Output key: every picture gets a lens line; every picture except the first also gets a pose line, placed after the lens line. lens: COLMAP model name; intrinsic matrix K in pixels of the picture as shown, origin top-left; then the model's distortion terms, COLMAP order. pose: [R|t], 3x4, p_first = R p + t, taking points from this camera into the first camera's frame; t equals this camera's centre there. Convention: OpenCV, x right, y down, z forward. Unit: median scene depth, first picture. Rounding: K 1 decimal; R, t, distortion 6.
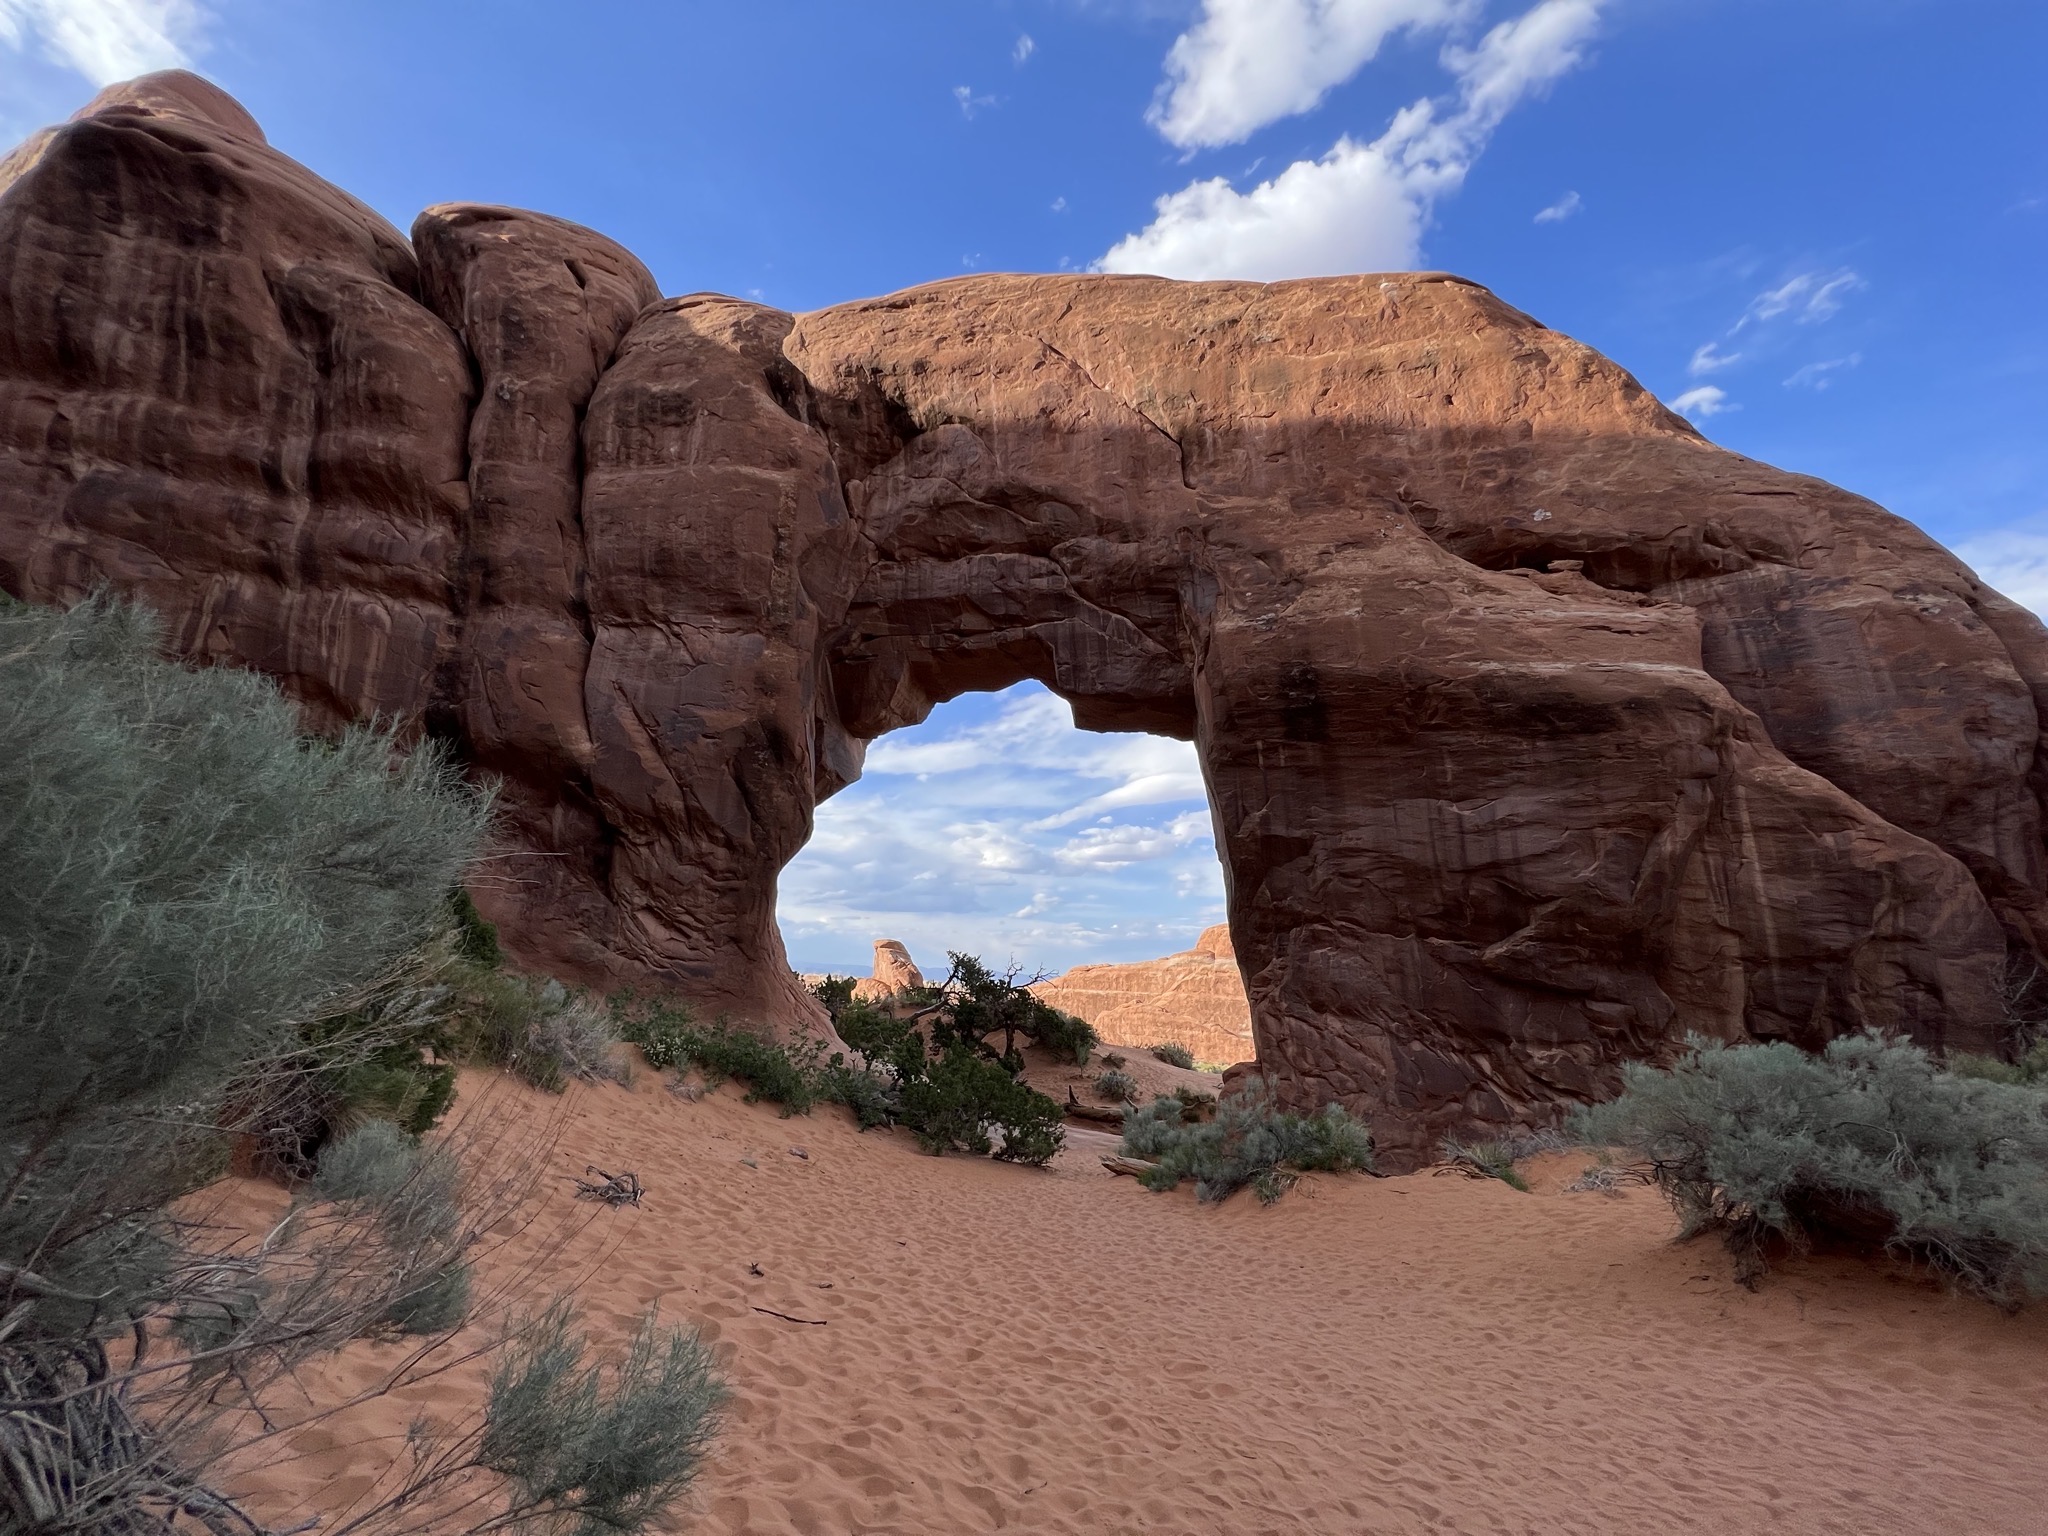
lens RADIAL K [[833.6, 0, 1024.0], [0, 833.6, 768.0], [0, 0, 1]] dist [0.000495, -0.000382]
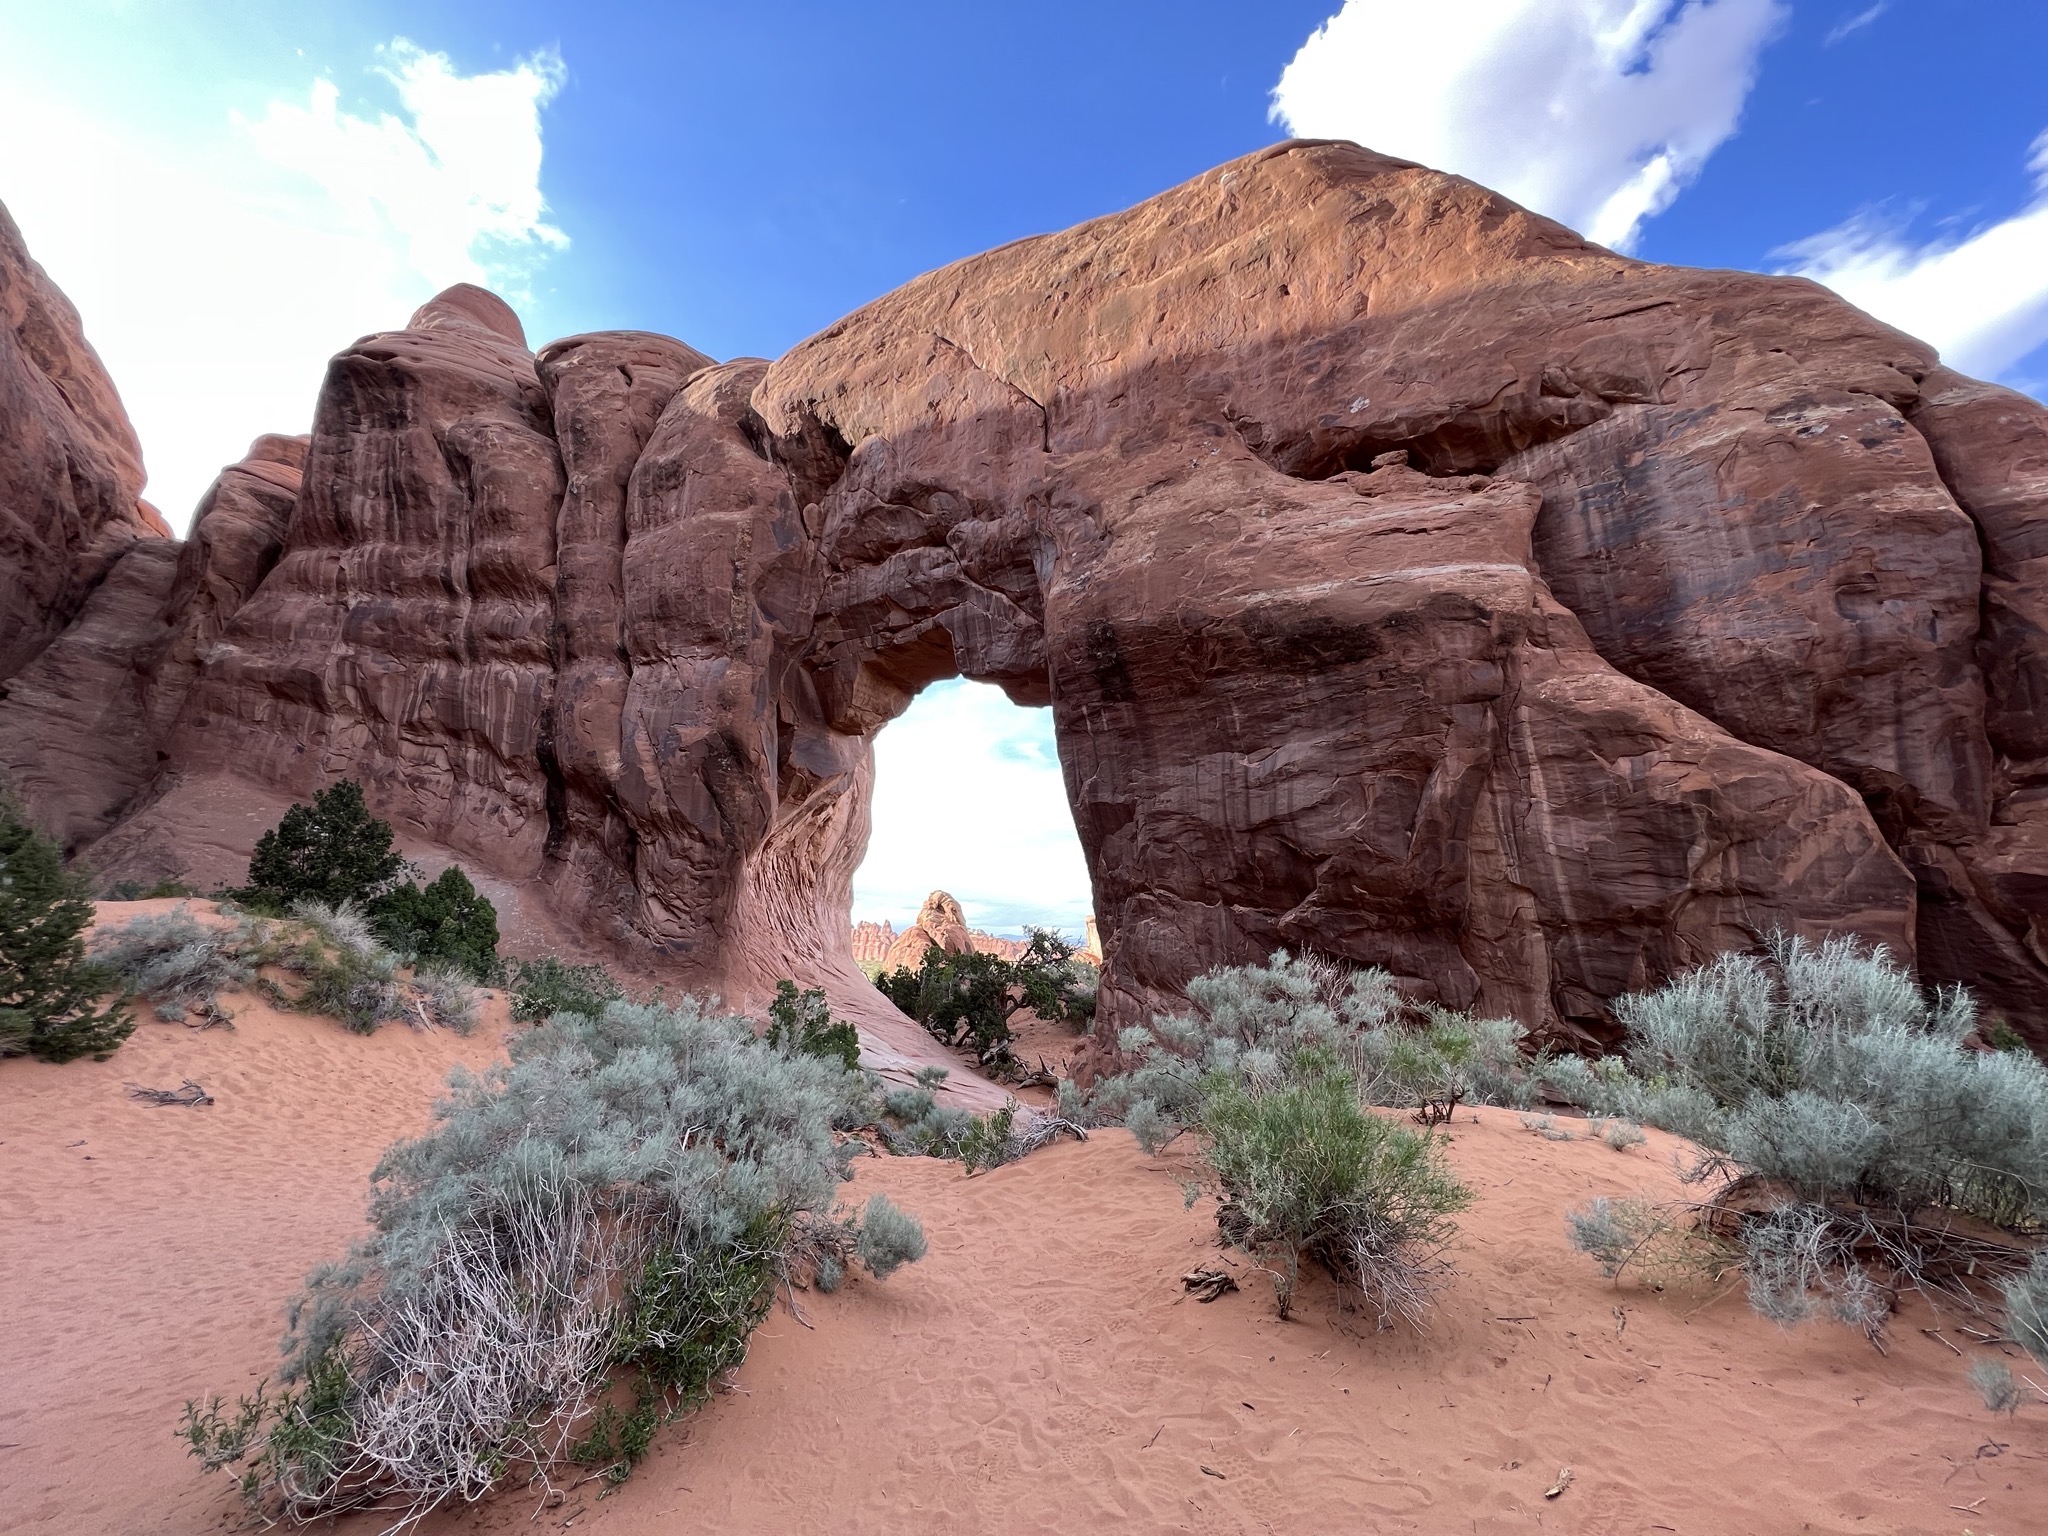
lens RADIAL K [[833.6, 0, 1024.0], [0, 833.6, 768.0], [0, 0, 1]] dist [0.000495, -0.000382]
pose [[0.930001, -0.082446, -0.358190, 0.502400], [0.092844, 0.995610, 0.011897, 0.018916], [0.355637, -0.044320, 0.933573, 0.063929]]
